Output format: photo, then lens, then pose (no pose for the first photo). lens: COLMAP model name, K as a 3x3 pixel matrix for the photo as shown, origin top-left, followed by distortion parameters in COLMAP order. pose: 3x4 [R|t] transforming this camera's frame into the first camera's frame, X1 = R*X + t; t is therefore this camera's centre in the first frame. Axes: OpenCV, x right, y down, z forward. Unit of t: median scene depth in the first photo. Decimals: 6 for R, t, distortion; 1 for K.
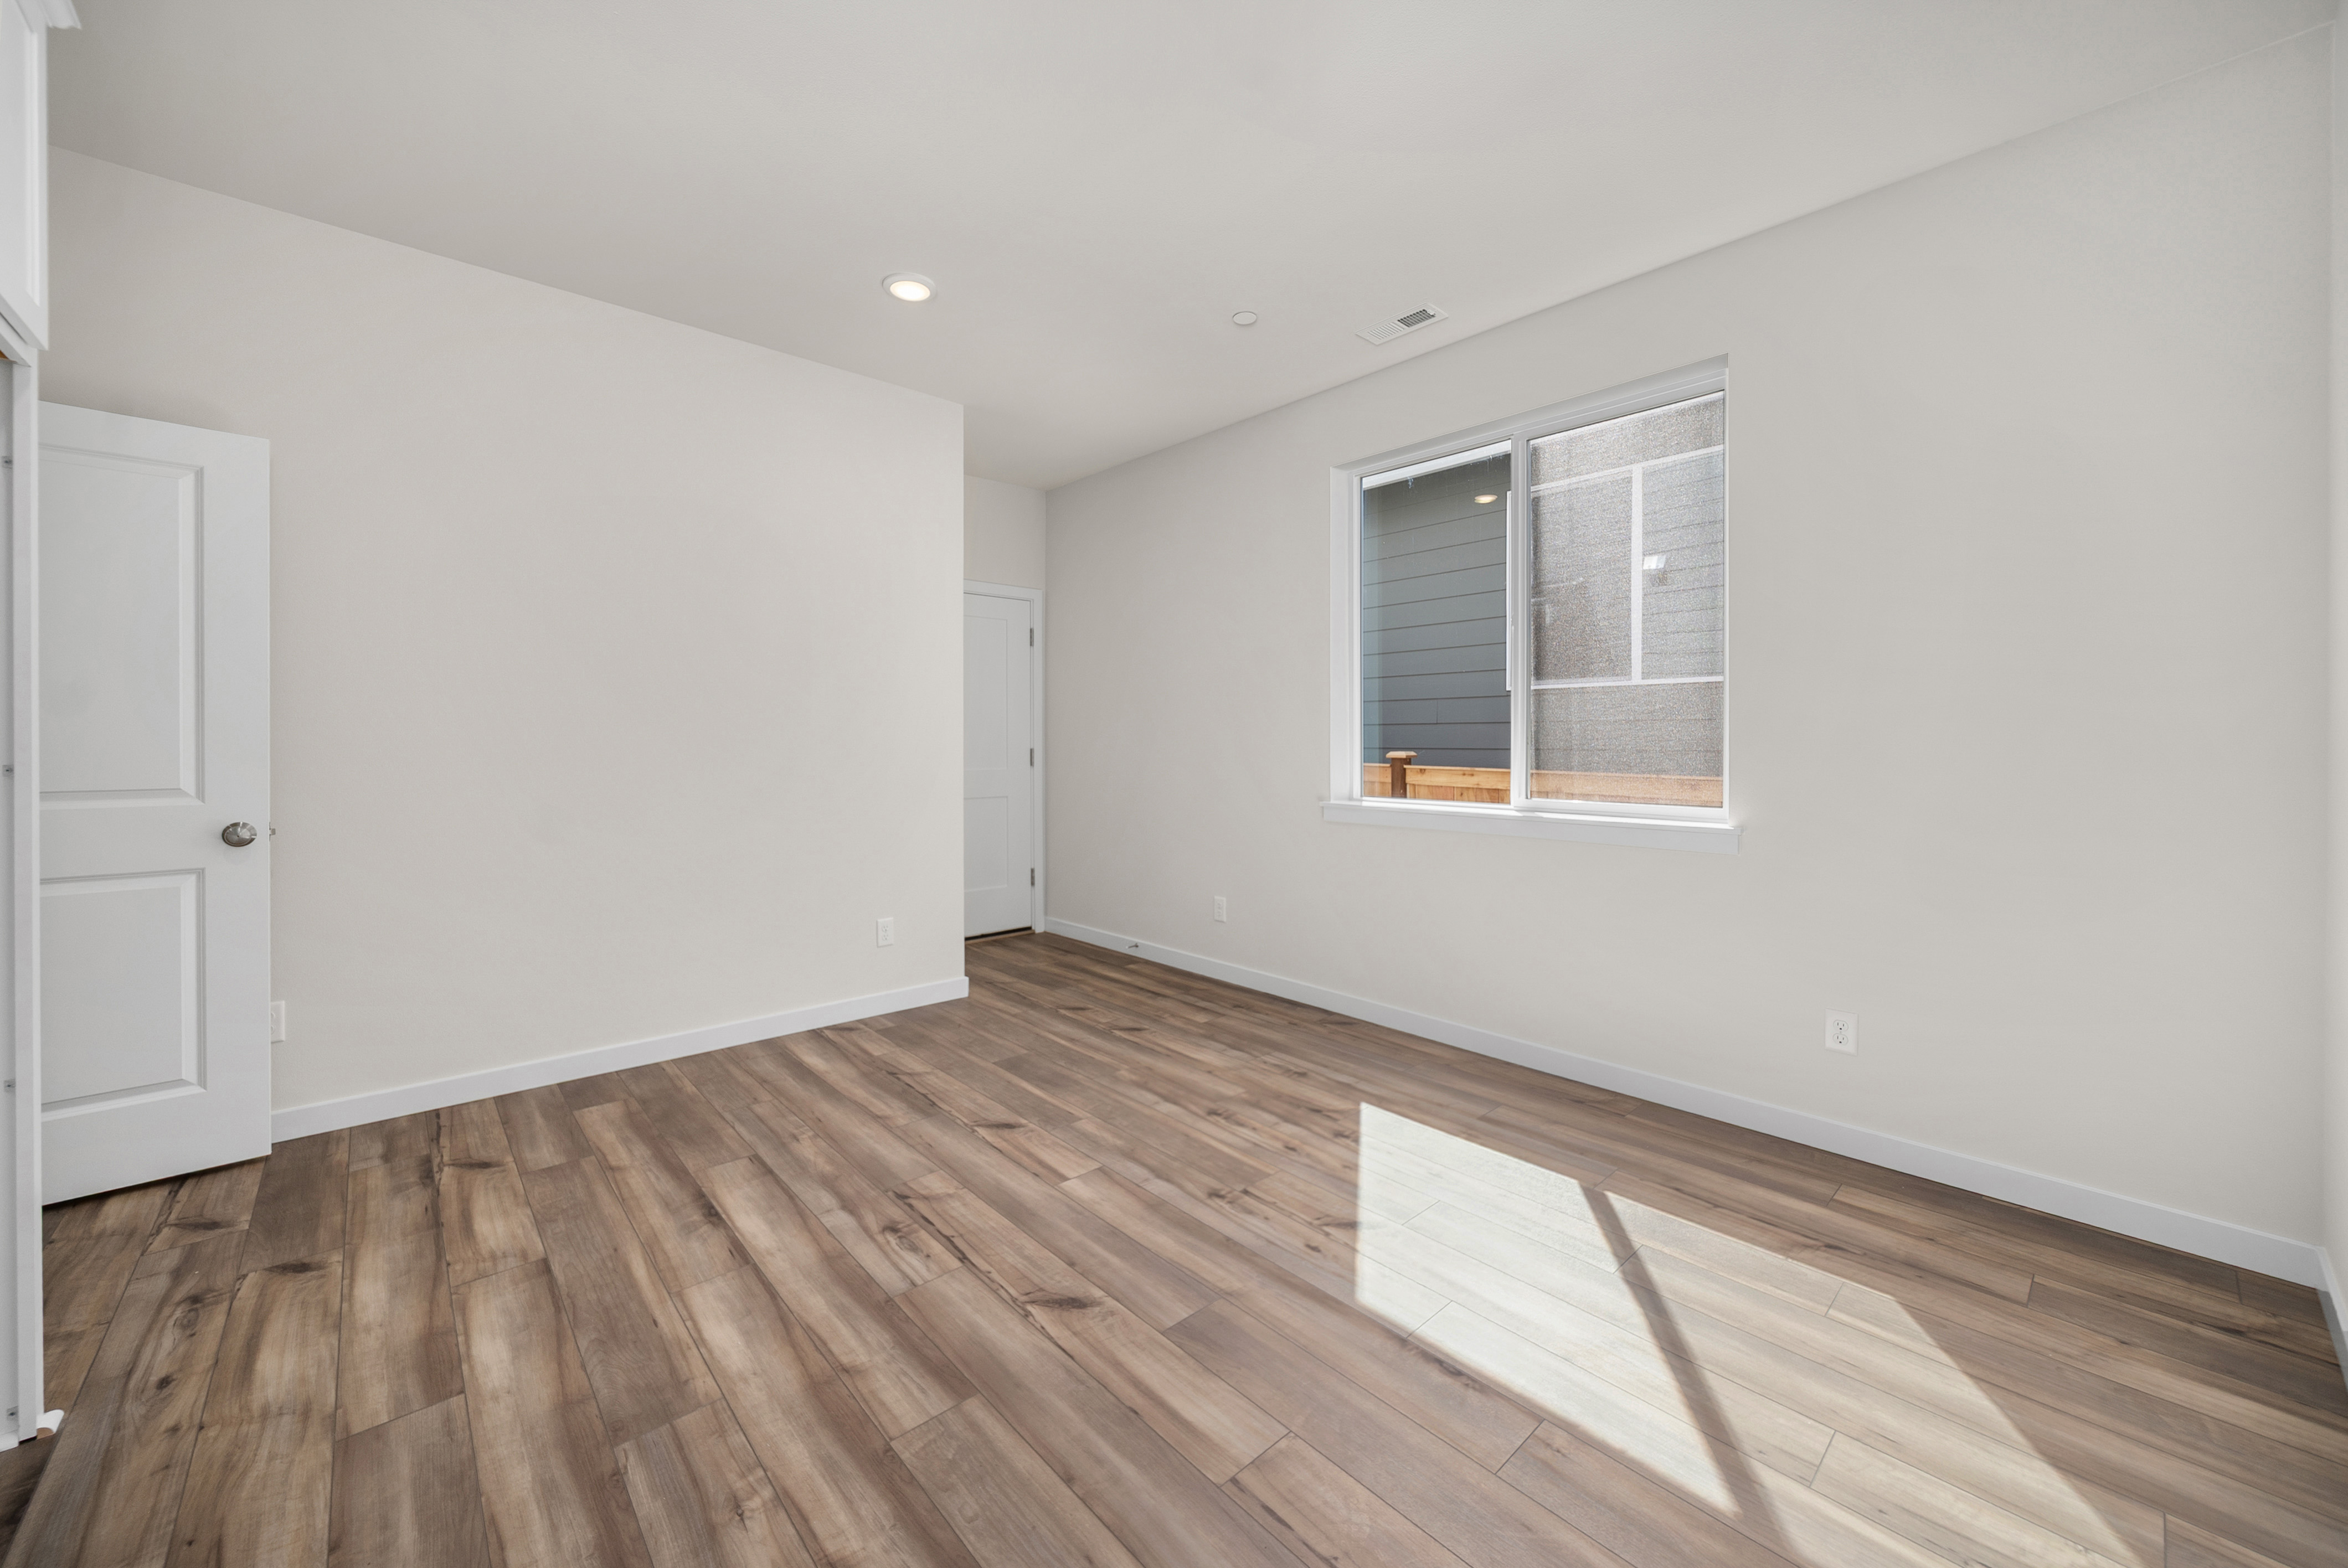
lens RADIAL K [[926.5, 0, 1169.5], [0, 926.5, 741.3], [0, 0, 1]] dist [-0.000982, -0.000250]
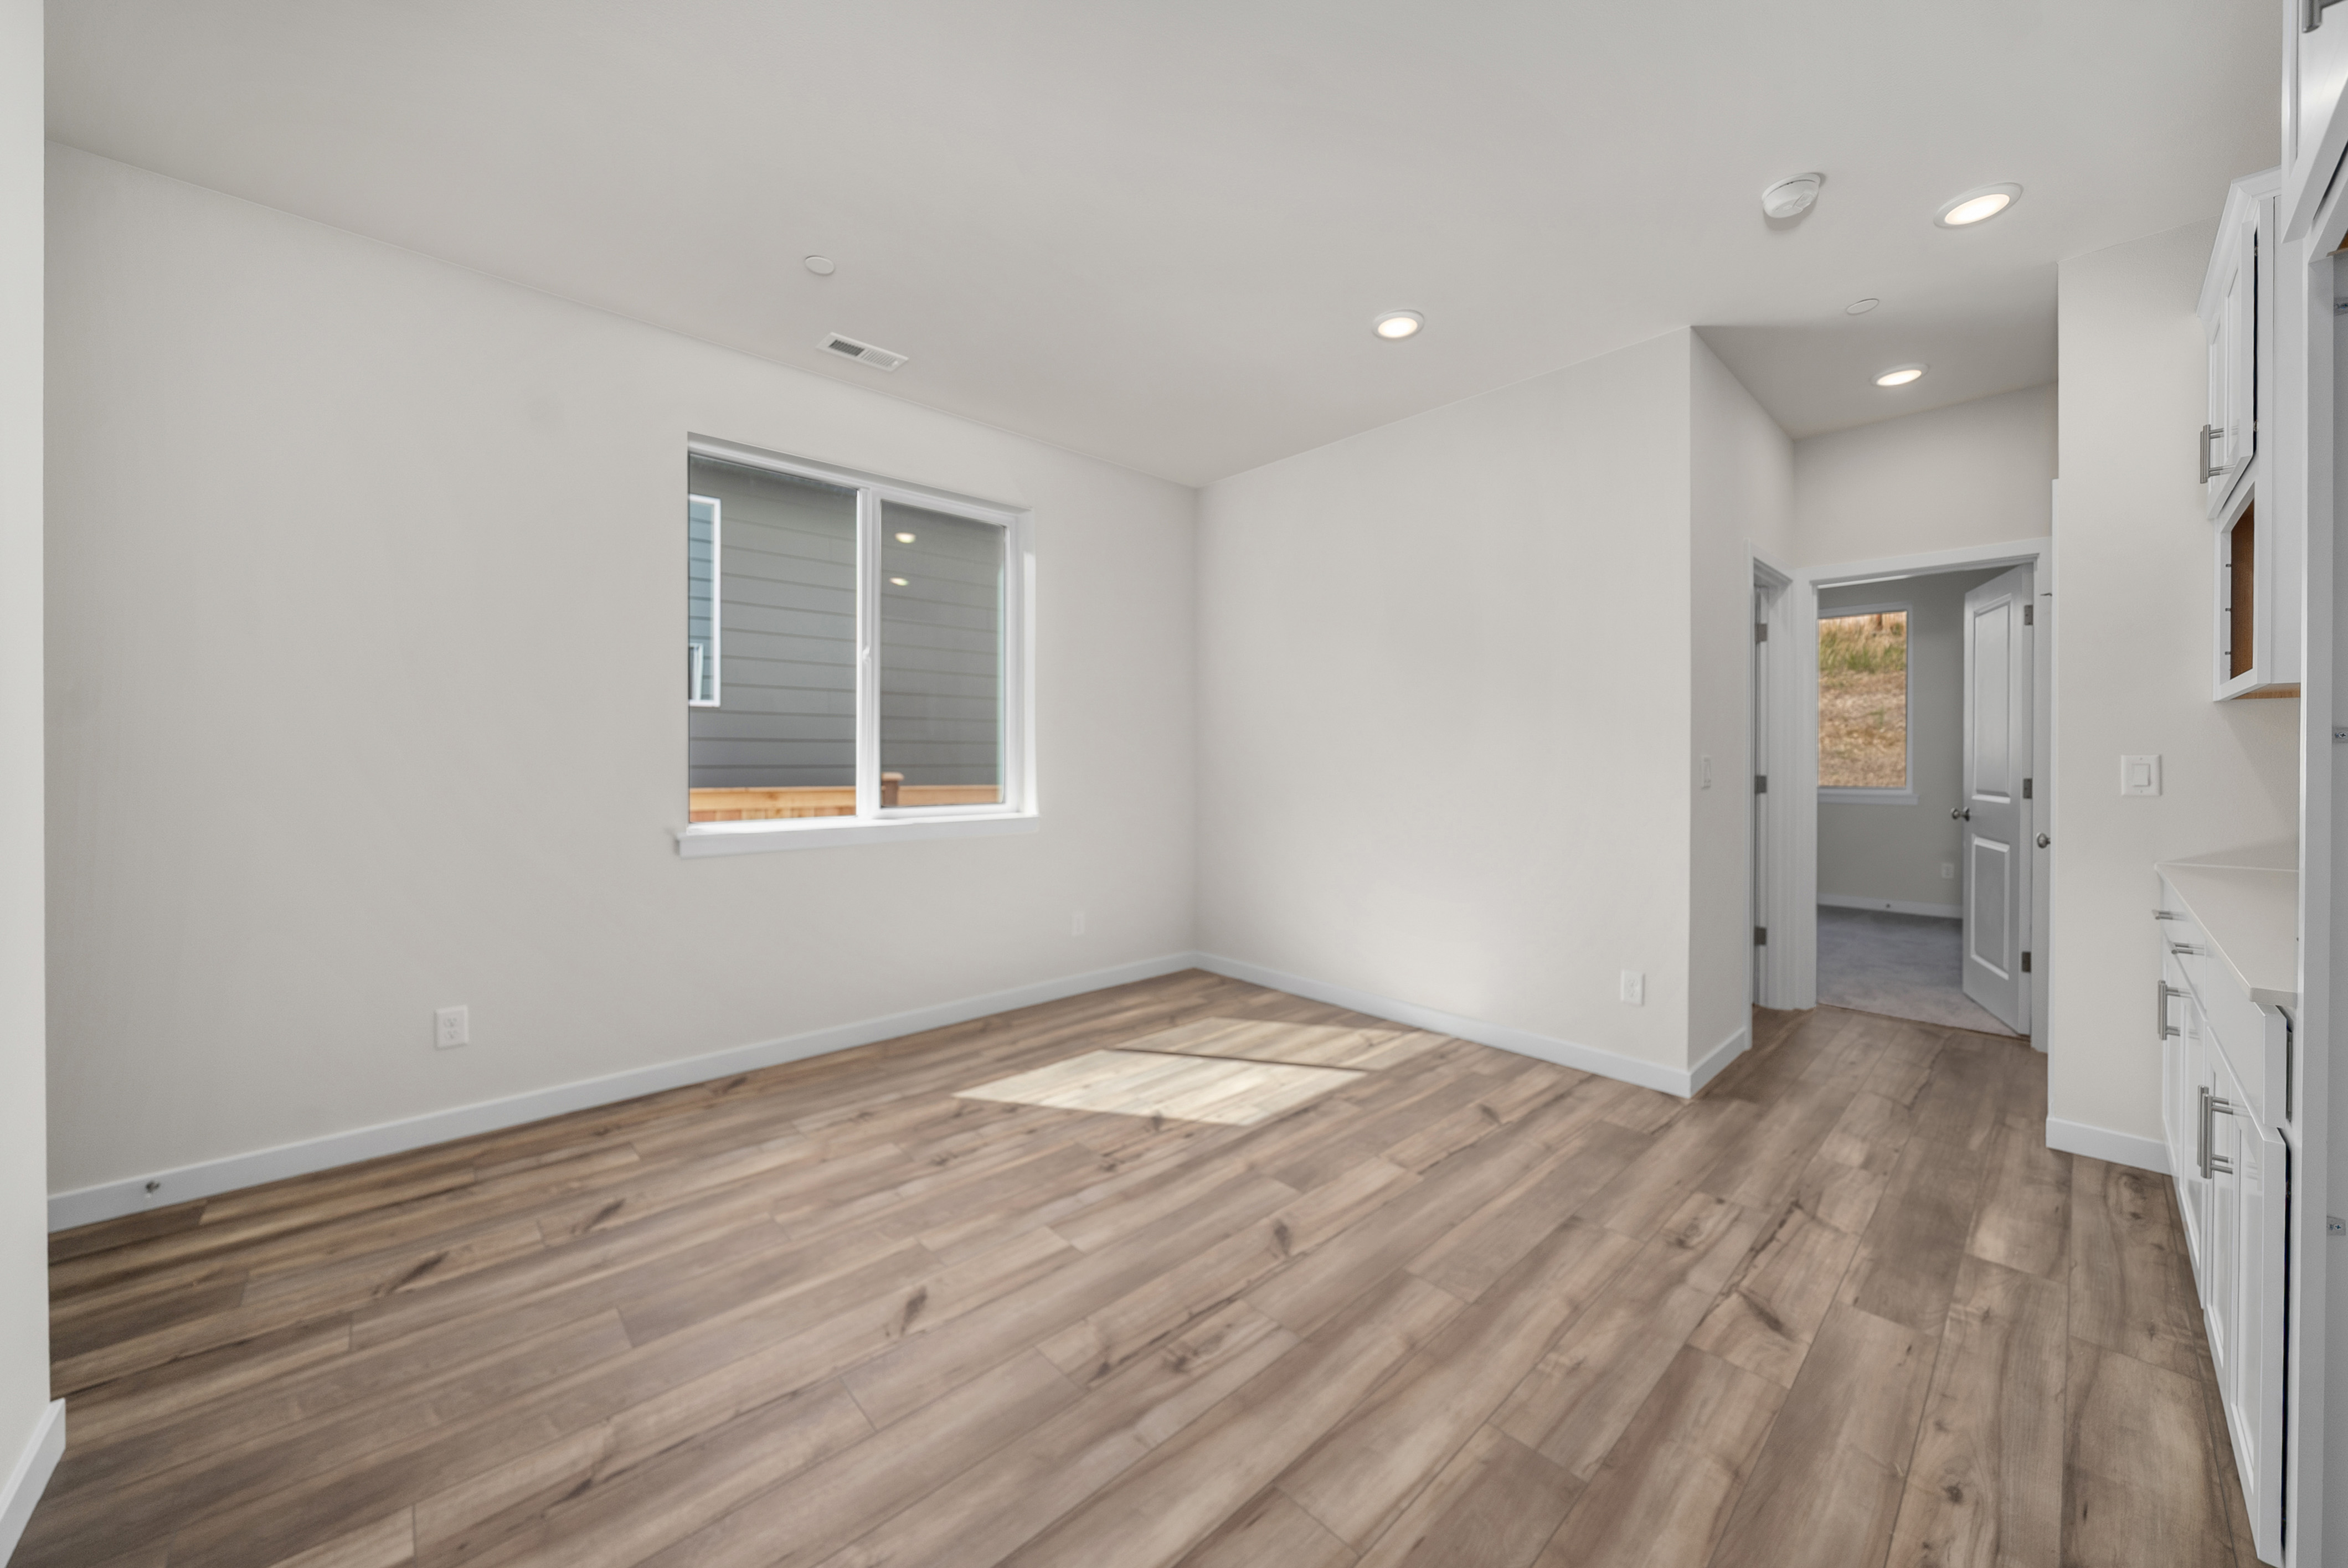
lens RADIAL K [[833.0, 0, 1169.2], [0, 833.0, 764.2], [0, 0, 1]] dist [-0.006987, -0.000212]
pose [[-0.029124, -0.008333, 0.999541, -0.961432], [0.000650, 0.999965, 0.008355, -0.006350], [-0.999576, 0.000893, -0.029118, 0.966877]]
